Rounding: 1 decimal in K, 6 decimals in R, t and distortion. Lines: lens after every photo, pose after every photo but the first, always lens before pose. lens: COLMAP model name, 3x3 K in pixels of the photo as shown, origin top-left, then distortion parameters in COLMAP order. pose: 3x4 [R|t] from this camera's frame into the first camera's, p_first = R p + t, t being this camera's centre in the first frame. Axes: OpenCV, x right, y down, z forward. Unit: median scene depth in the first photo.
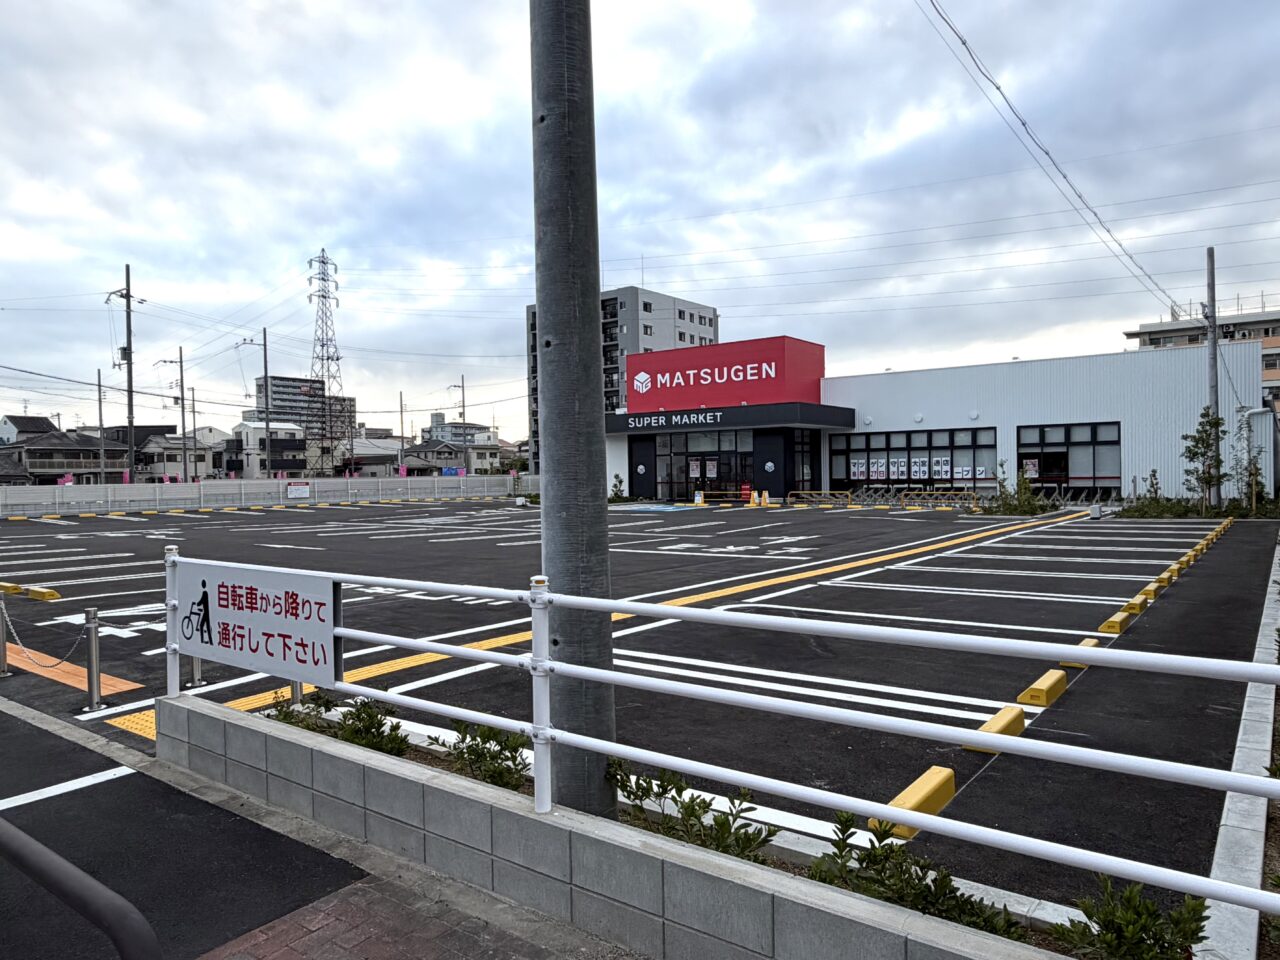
lens RADIAL K [[840.3, 0, 636.3], [0, 840.3, 489.6], [0, 0, 1]] dist [0.003745, -0.000899]
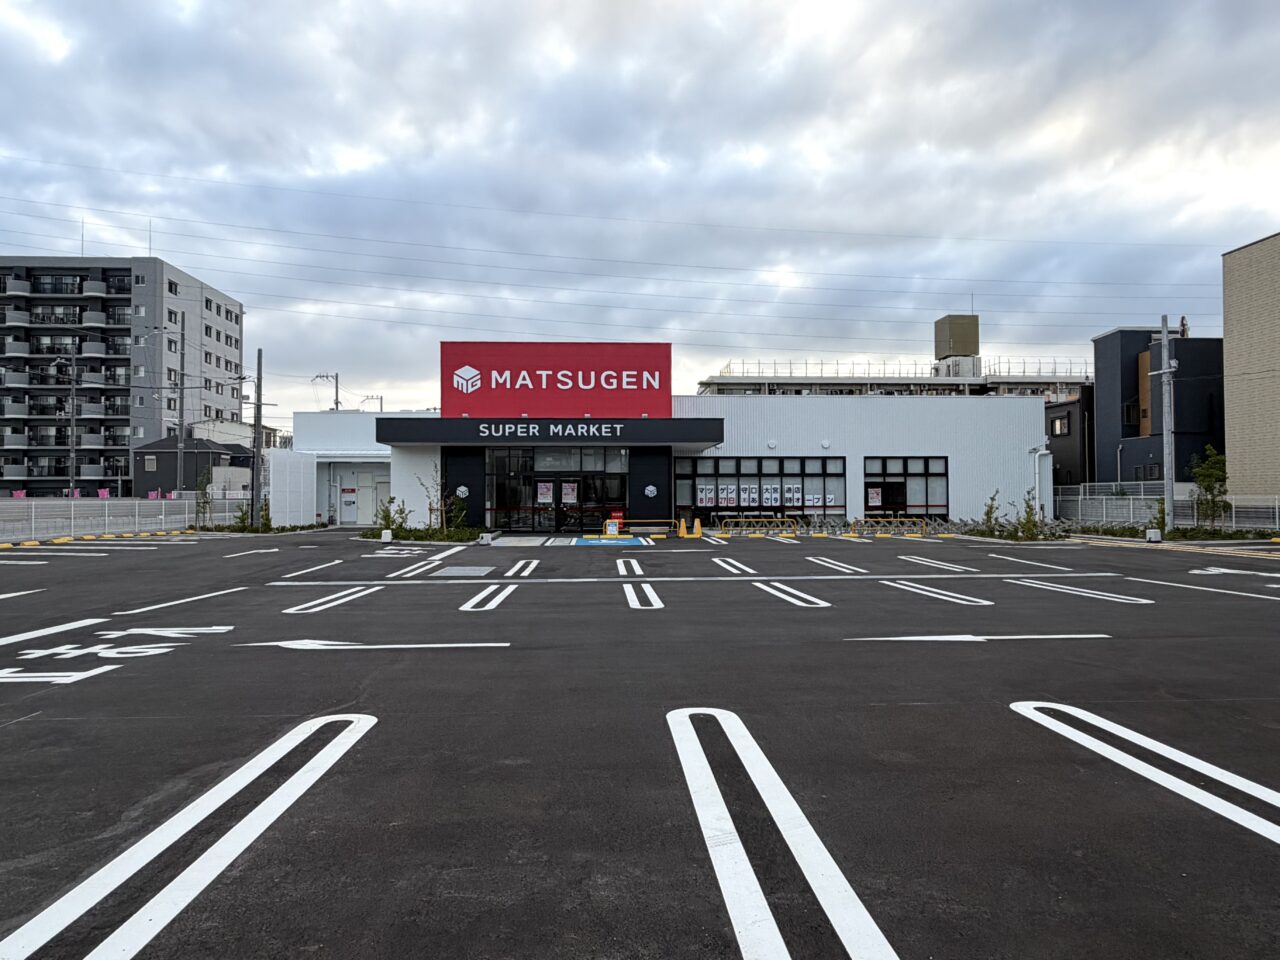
lens RADIAL K [[817.6, 0, 638.8], [0, 817.6, 488.1], [0, 0, 1]] dist [0.001732, -0.003450]
pose [[0.763936, 0.018877, 0.645016, -0.390745], [0.003970, 0.999416, -0.033950, -0.001781], [-0.645280, 0.028496, 0.763414, 0.361873]]
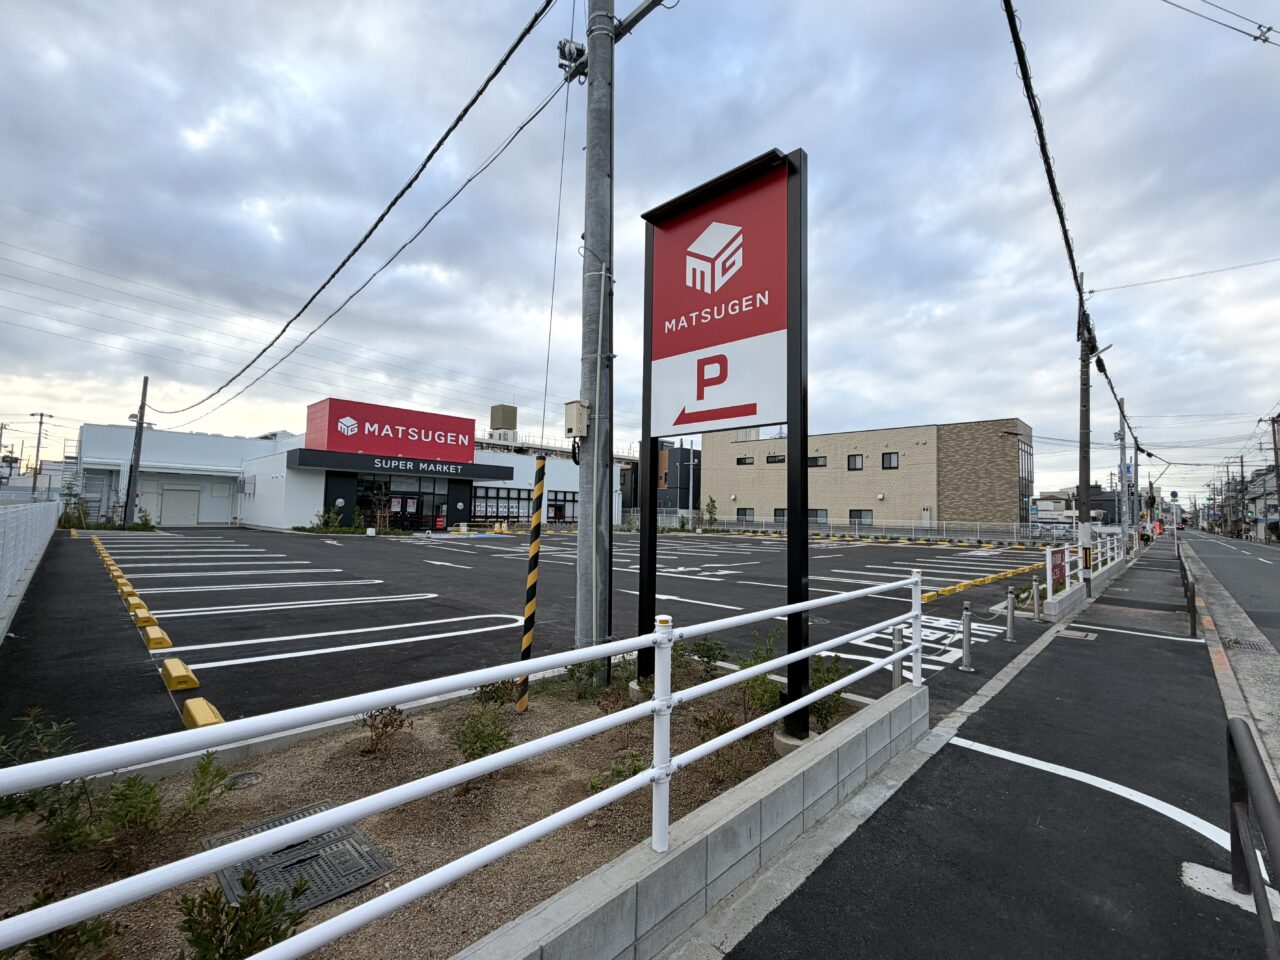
lens RADIAL K [[549.6, 0, 638.4], [0, 549.6, 479.6], [0, 0, 1]] dist [-0.001231, -0.000038]
pose [[0.115158, 0.078858, 0.990212, -0.743915], [-0.006577, 0.996883, -0.078625, 0.000223], [-0.993325, 0.002542, 0.115317, 0.579414]]
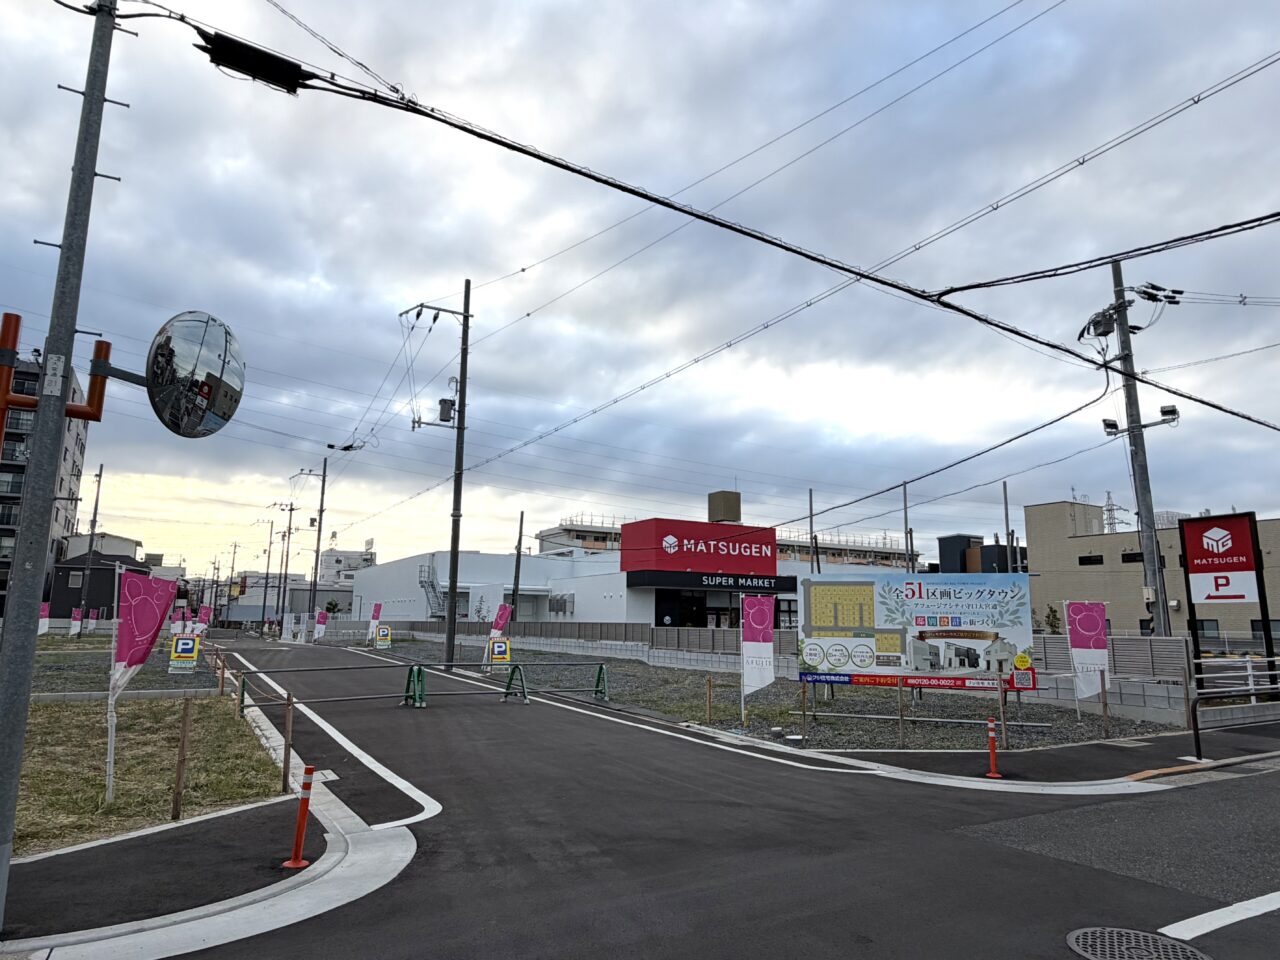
lens RADIAL K [[792.3, 0, 637.3], [0, 792.3, 490.1], [0, 0, 1]] dist [-0.000386, -0.000207]
pose [[0.378901, 0.171837, 0.909344, -1.118494], [-0.000418, 0.982642, -0.185514, 0.002026], [-0.925437, 0.069911, 0.372395, 0.695000]]
